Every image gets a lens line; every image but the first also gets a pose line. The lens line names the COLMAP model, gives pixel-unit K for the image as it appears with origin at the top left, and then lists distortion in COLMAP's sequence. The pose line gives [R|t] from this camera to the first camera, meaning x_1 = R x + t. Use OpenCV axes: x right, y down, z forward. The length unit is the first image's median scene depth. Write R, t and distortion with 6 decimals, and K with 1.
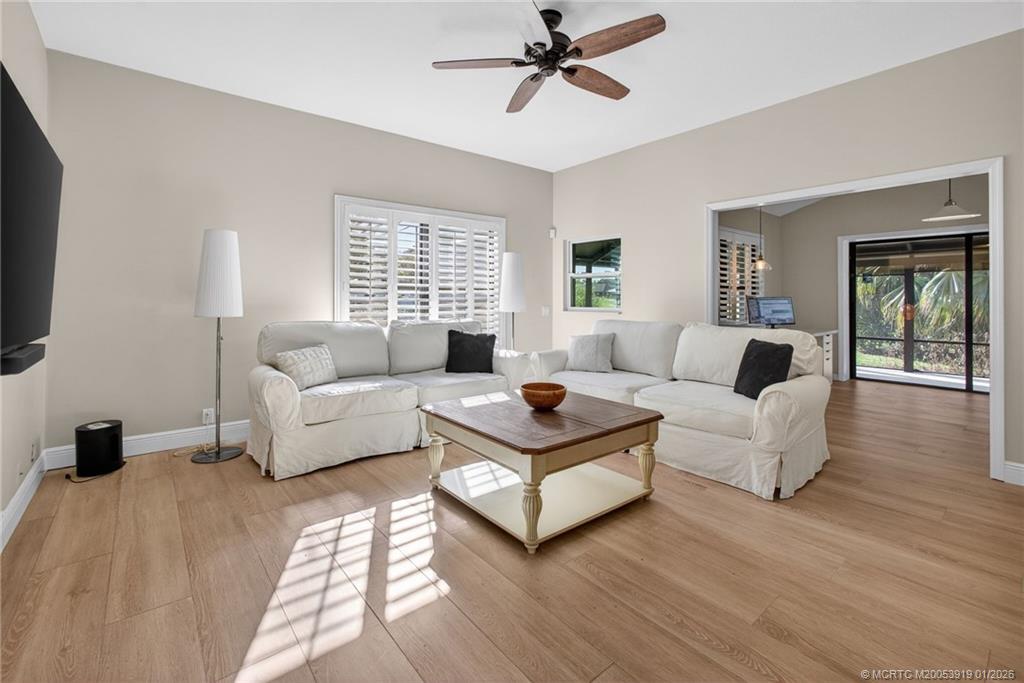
lens RADIAL K [[444.6, 0, 528.6], [0, 444.6, 291.8], [0, 0, 1]] dist [-0.007579, -0.000781]
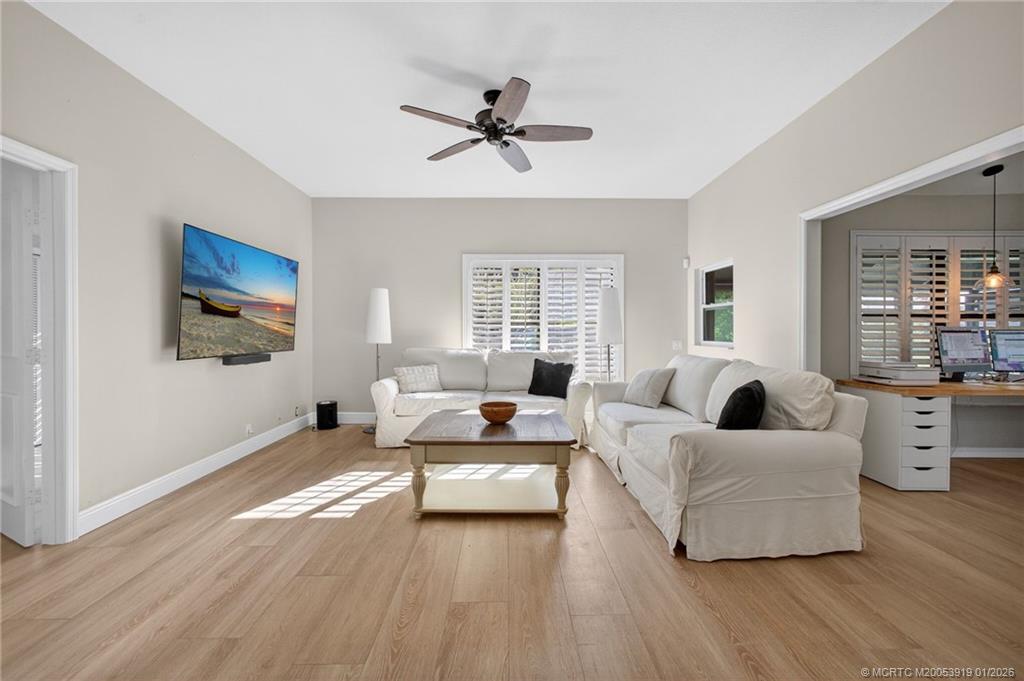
lens RADIAL K [[444.6, 0, 532.4], [0, 444.6, 329.9], [0, 0, 1]] dist [-0.007579, -0.000781]
pose [[0.779373, -0.004402, -0.626545, 0.657250], [0.010296, 0.999930, 0.005782, 0.003517], [0.626476, -0.010957, 0.779364, 0.092752]]
